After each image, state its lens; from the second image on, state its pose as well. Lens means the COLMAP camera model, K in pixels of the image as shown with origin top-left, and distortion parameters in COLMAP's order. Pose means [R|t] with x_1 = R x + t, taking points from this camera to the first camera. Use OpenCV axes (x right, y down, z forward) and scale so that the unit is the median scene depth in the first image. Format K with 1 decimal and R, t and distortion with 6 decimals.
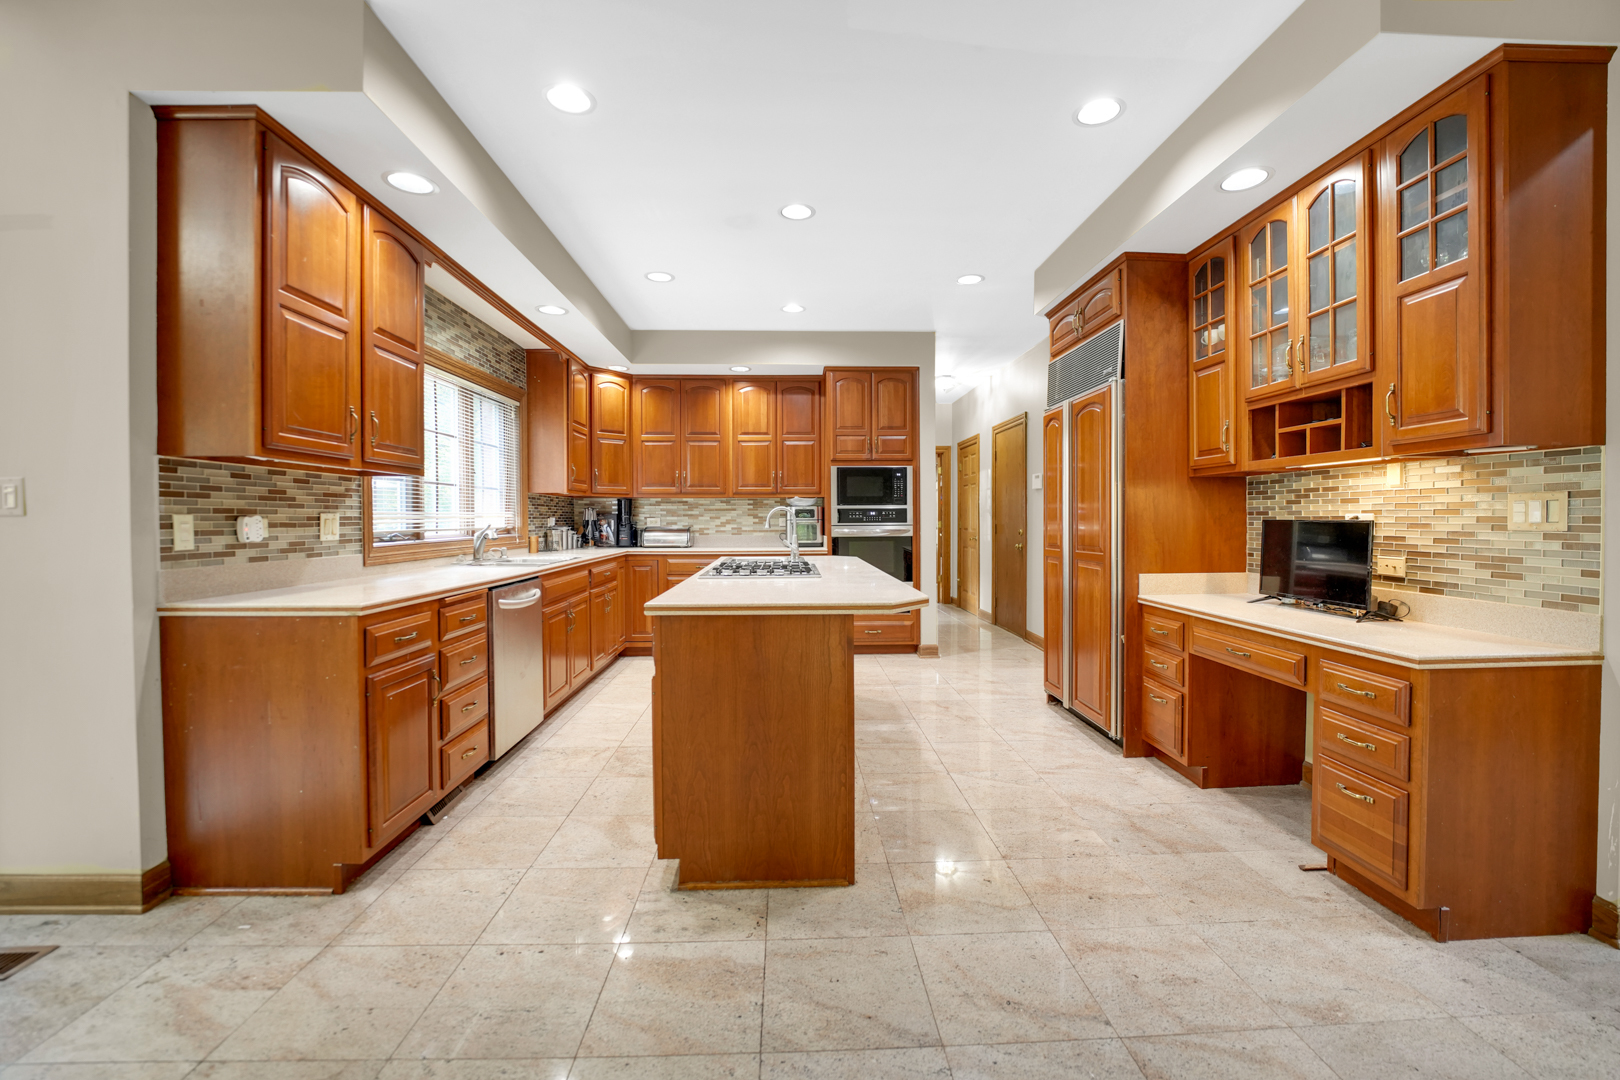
lens RADIAL K [[674.5, 0, 813.4], [0, 674.5, 530.7], [0, 0, 1]] dist [-0.026036, 0.001828]
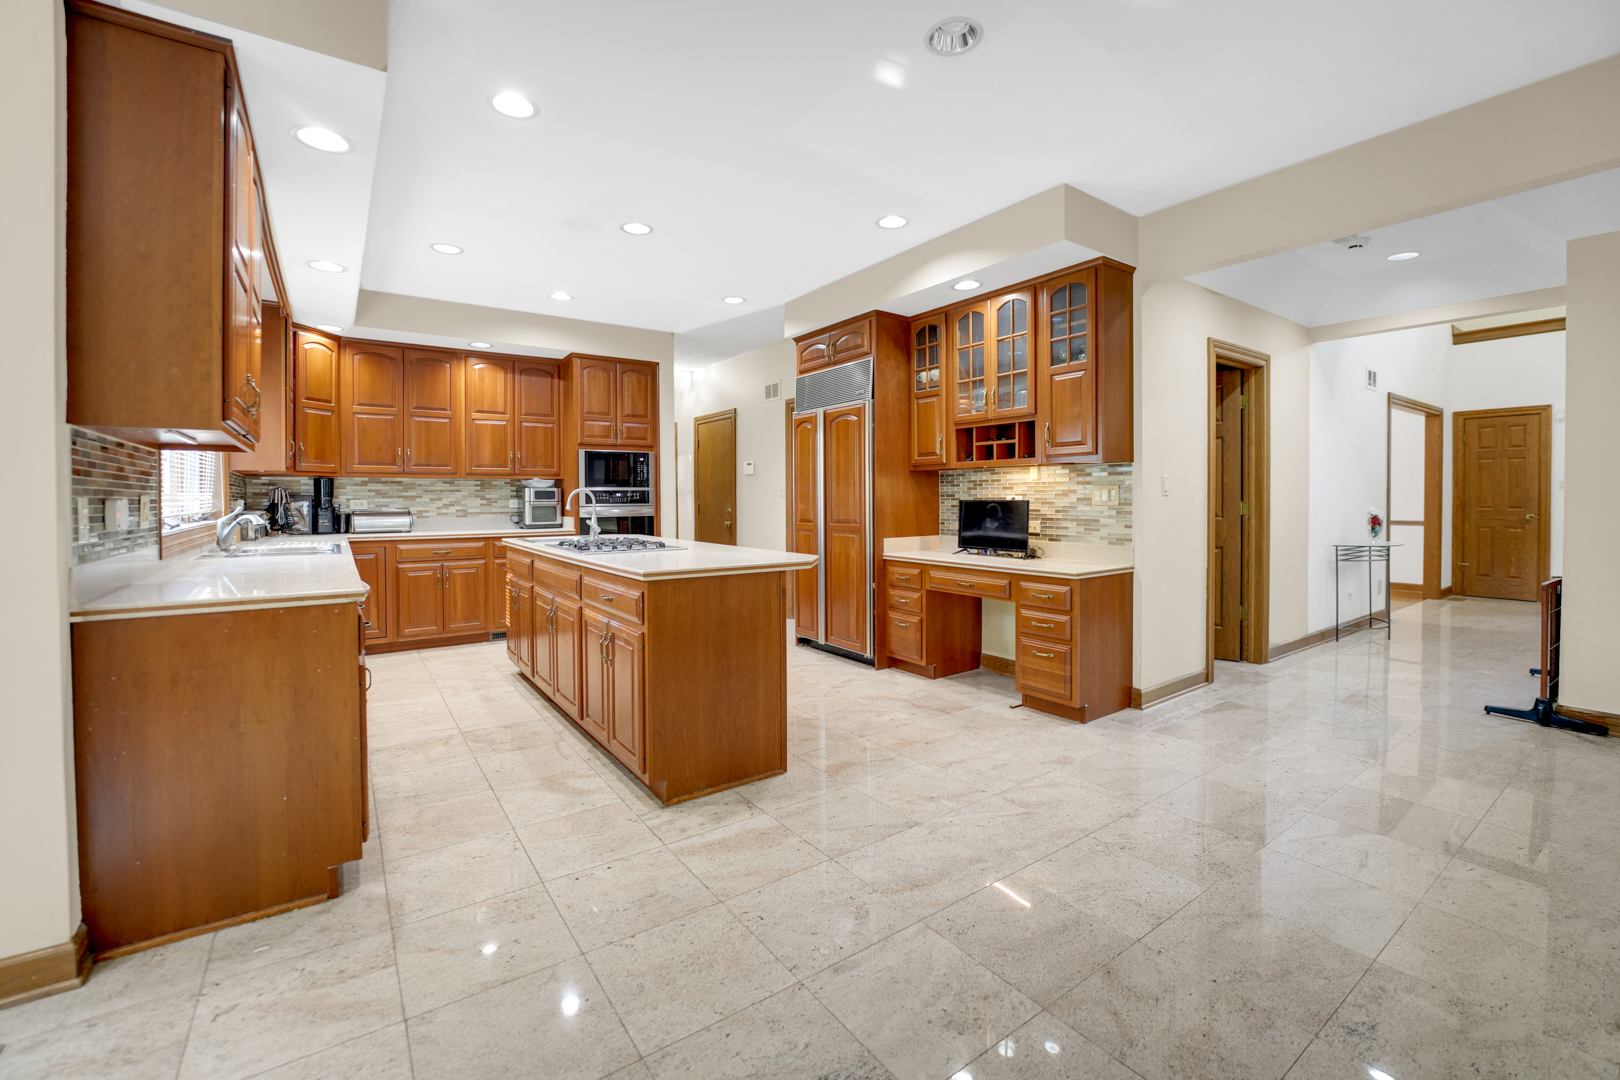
lens RADIAL K [[674.5, 0, 808.4], [0, 674.5, 509.8], [0, 0, 1]] dist [-0.026036, 0.001828]
pose [[0.839168, -0.010540, 0.543770, -0.476545], [0.011889, 0.999929, 0.001035, 0.000709], [-0.543742, 0.005596, 0.839234, -0.120916]]
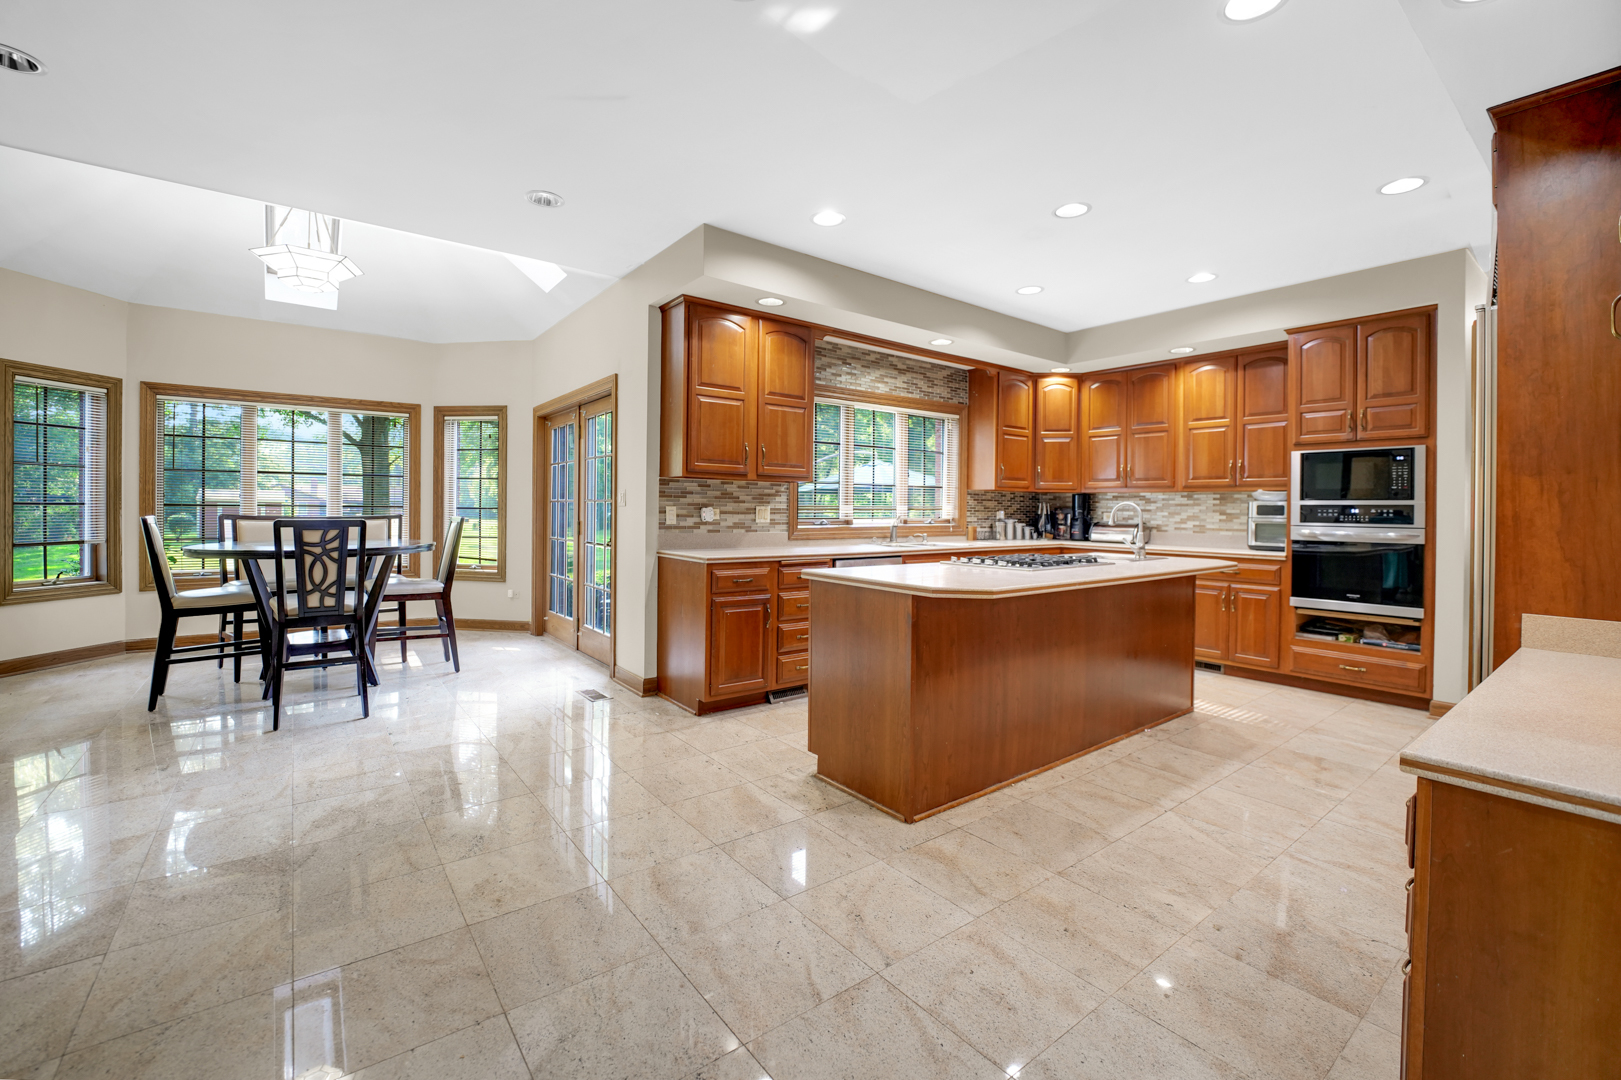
lens RADIAL K [[674.9, 0, 787.4], [0, 674.9, 517.5], [0, 0, 1]] dist [-0.026036, 0.001828]
pose [[0.562234, 0.021192, -0.826706, 0.683333], [-0.028533, 0.999574, 0.006218, -0.009938], [0.826486, 0.020092, 0.562599, 0.110452]]
